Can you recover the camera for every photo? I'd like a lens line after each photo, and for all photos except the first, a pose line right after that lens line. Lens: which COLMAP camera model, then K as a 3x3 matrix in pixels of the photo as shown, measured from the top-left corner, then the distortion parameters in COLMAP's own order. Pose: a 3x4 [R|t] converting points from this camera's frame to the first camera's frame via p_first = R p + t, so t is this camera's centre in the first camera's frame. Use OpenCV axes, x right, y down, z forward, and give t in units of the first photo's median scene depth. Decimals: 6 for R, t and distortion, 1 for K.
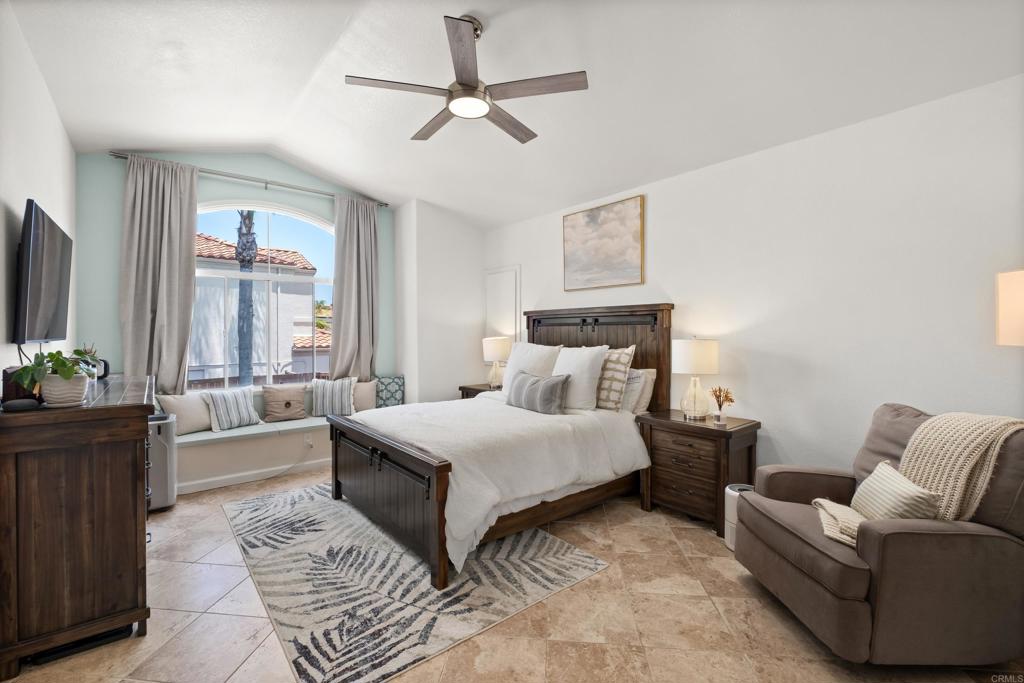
lens RADIAL K [[442.4, 0, 504.1], [0, 442.4, 333.9], [0, 0, 1]] dist [-0.006130, 0.000001]
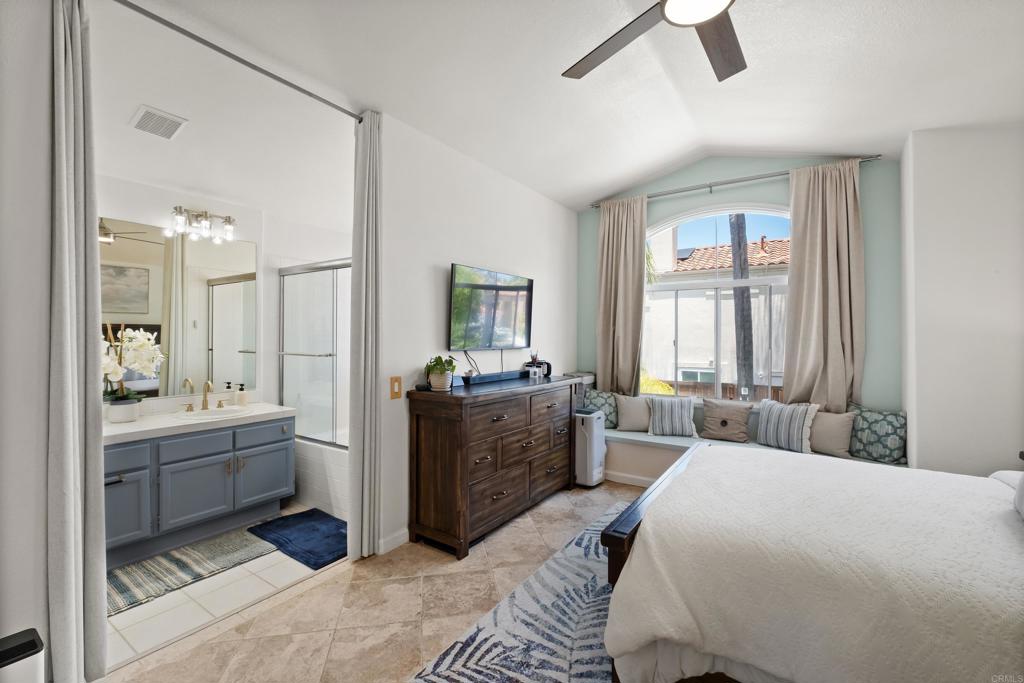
lens RADIAL K [[442.4, 0, 504.1], [0, 442.4, 333.9], [0, 0, 1]] dist [-0.006130, 0.000001]
pose [[0.294777, -0.004073, -0.955557, 0.279058], [-0.007656, 0.999949, -0.006624, -0.015469], [0.955535, 0.009268, 0.294731, 0.341786]]
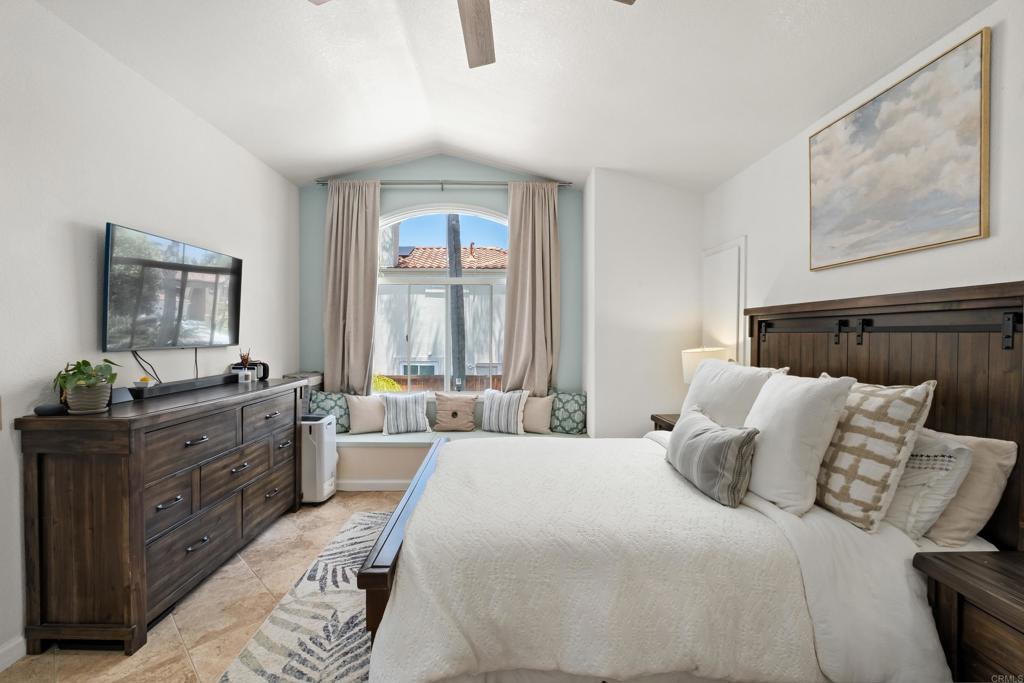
lens RADIAL K [[446.7, 0, 502.4], [0, 446.7, 341.7], [0, 0, 1]] dist [-0.007812, 0.000814]
pose [[0.787779, 0.016297, -0.615743, 0.202087], [-0.007875, 0.999835, 0.016388, -0.014497], [0.615908, -0.008061, 0.787777, 0.355352]]
